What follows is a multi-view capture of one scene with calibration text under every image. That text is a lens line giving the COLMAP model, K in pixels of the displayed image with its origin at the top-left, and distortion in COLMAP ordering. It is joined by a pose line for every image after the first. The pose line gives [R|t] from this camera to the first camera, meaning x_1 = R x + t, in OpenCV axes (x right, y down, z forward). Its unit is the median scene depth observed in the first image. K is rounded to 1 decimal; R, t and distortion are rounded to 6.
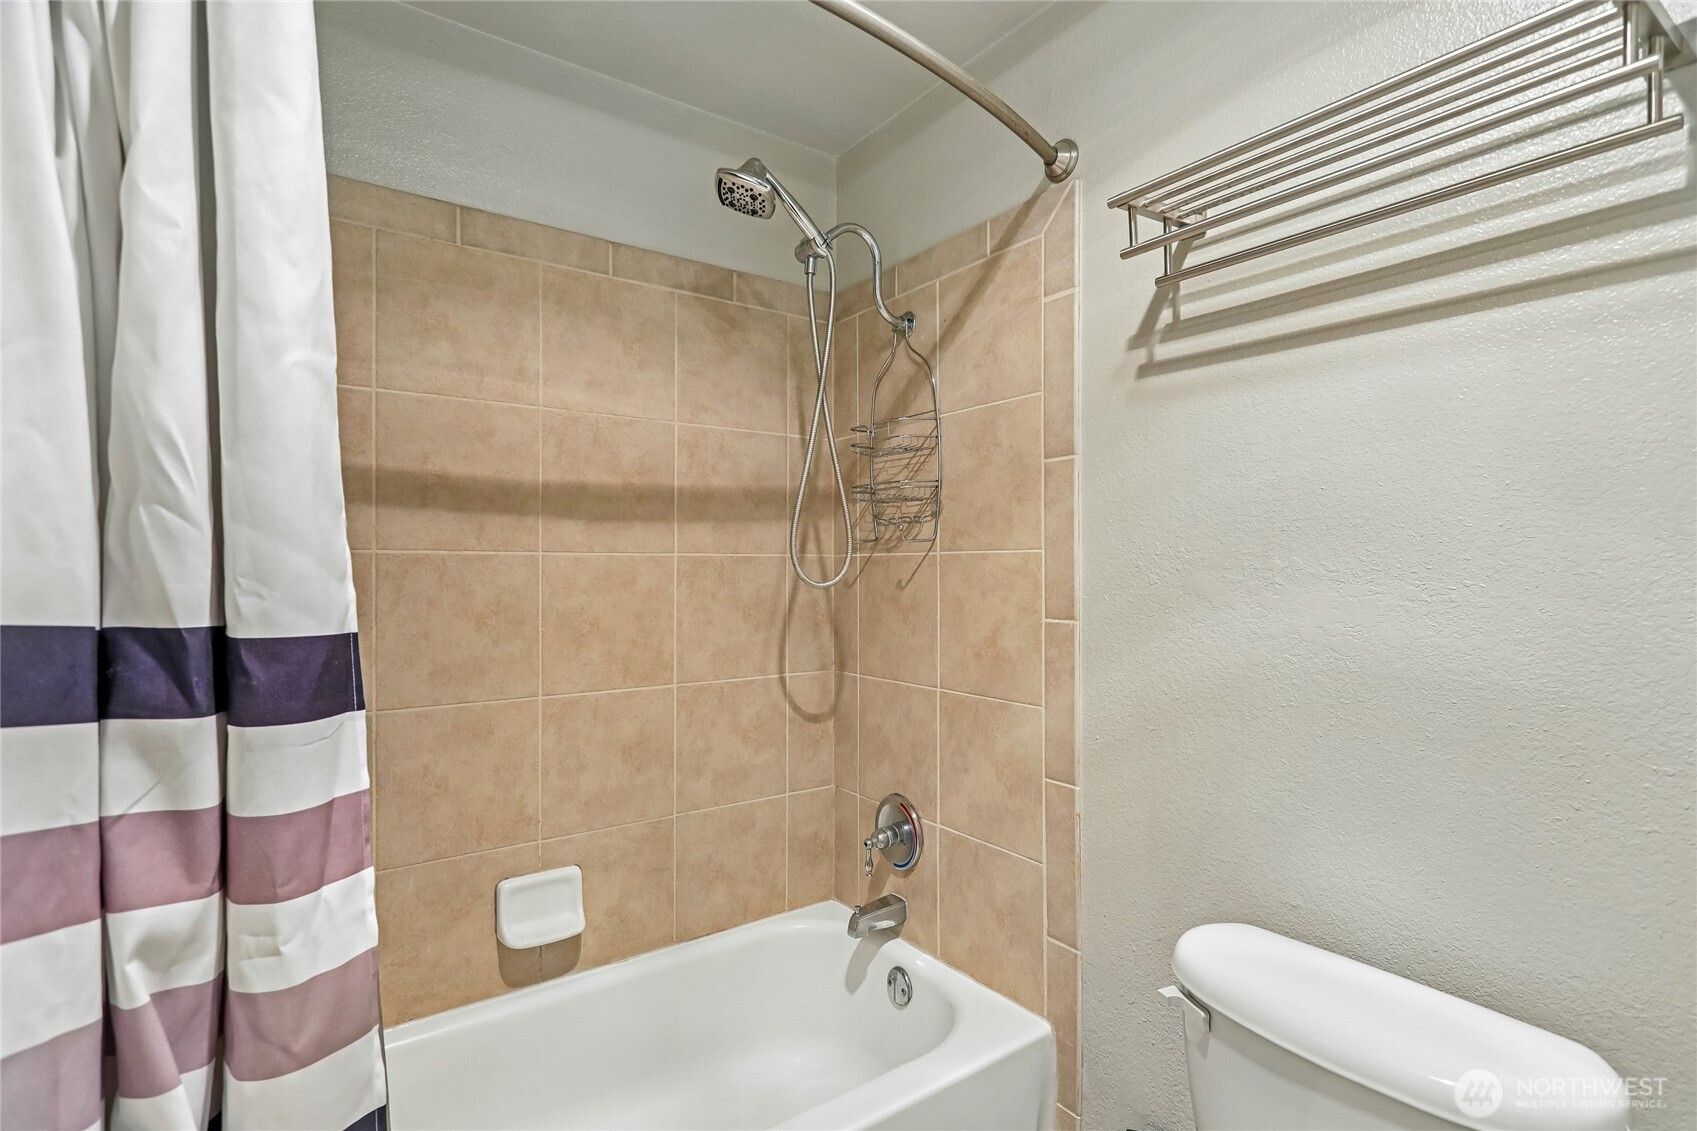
lens RADIAL K [[828.9, 0, 848.5], [0, 828.9, 565.5], [0, 0, 1]] dist [-0.001789, 0.001111]
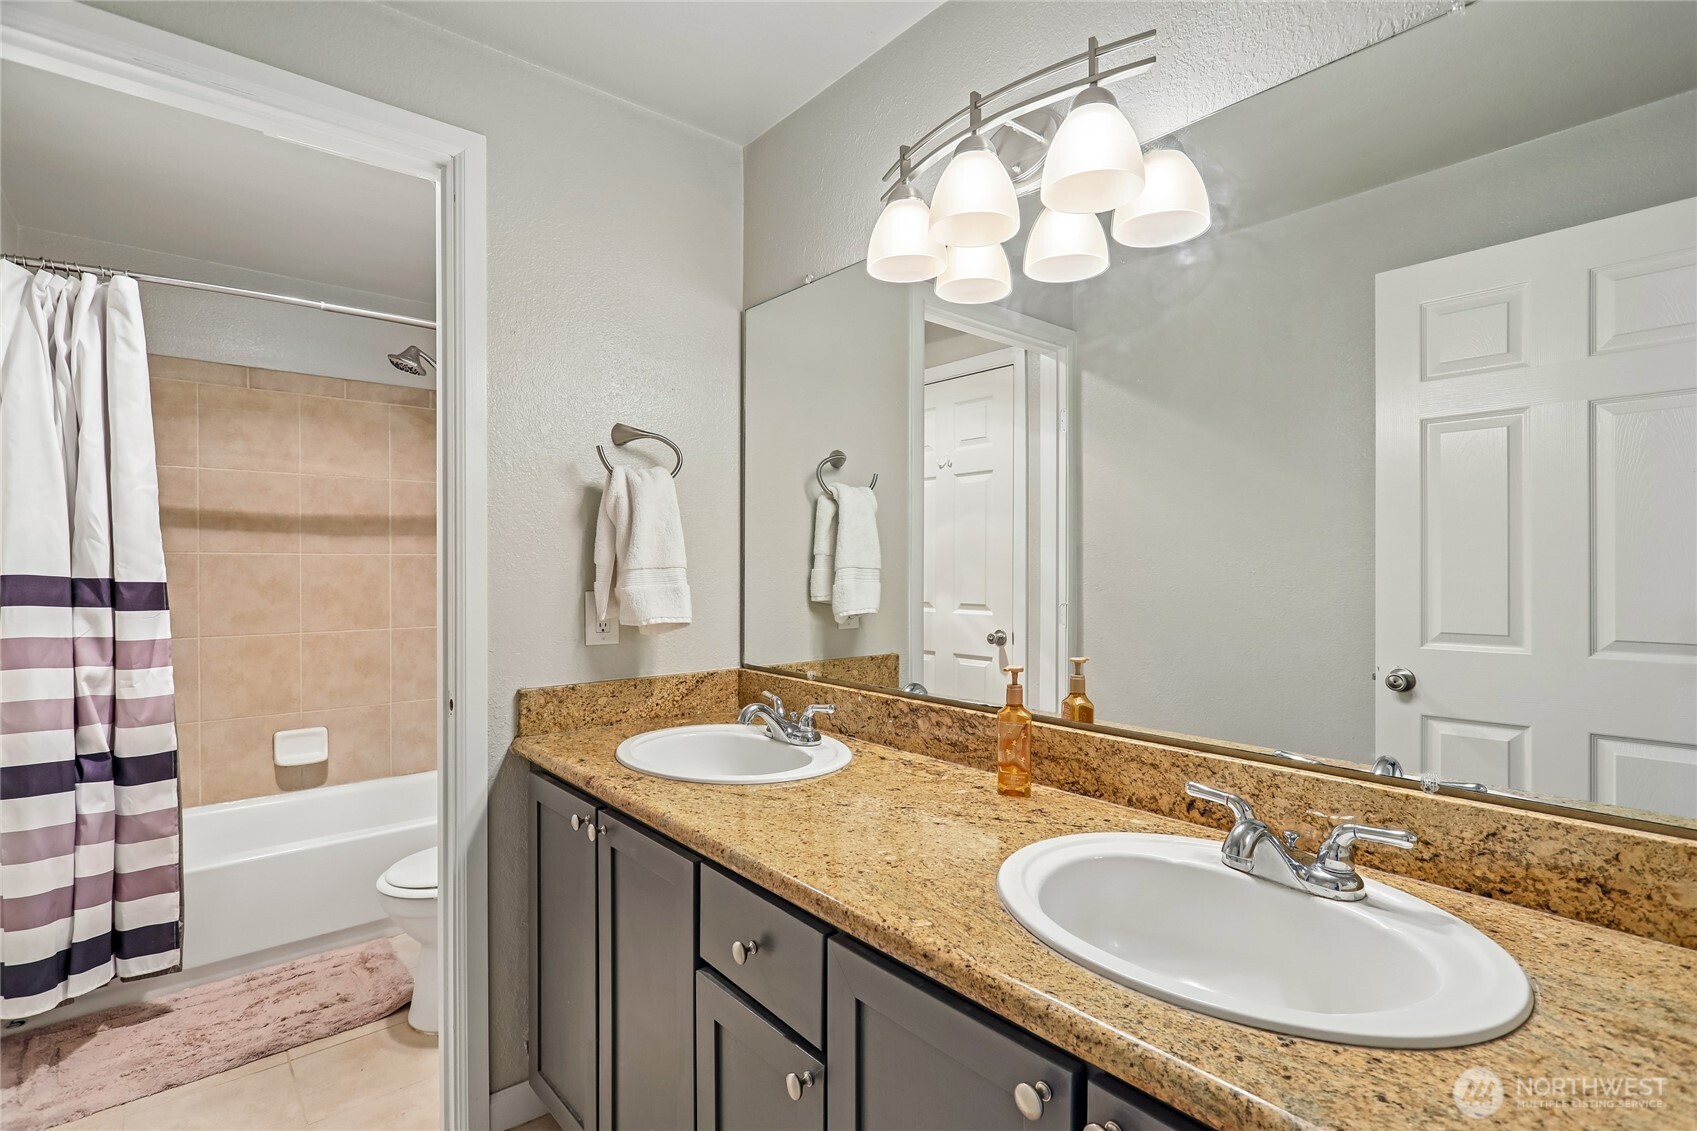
lens RADIAL K [[814.6, 0, 848.5], [0, 814.6, 565.5], [0, 0, 1]] dist [-0.000899, -0.001342]
pose [[0.996129, -0.003697, 0.087822, 0.726360], [0.003655, 0.999993, 0.000640, 0.015266], [-0.087824, -0.000316, 0.996136, -0.961383]]
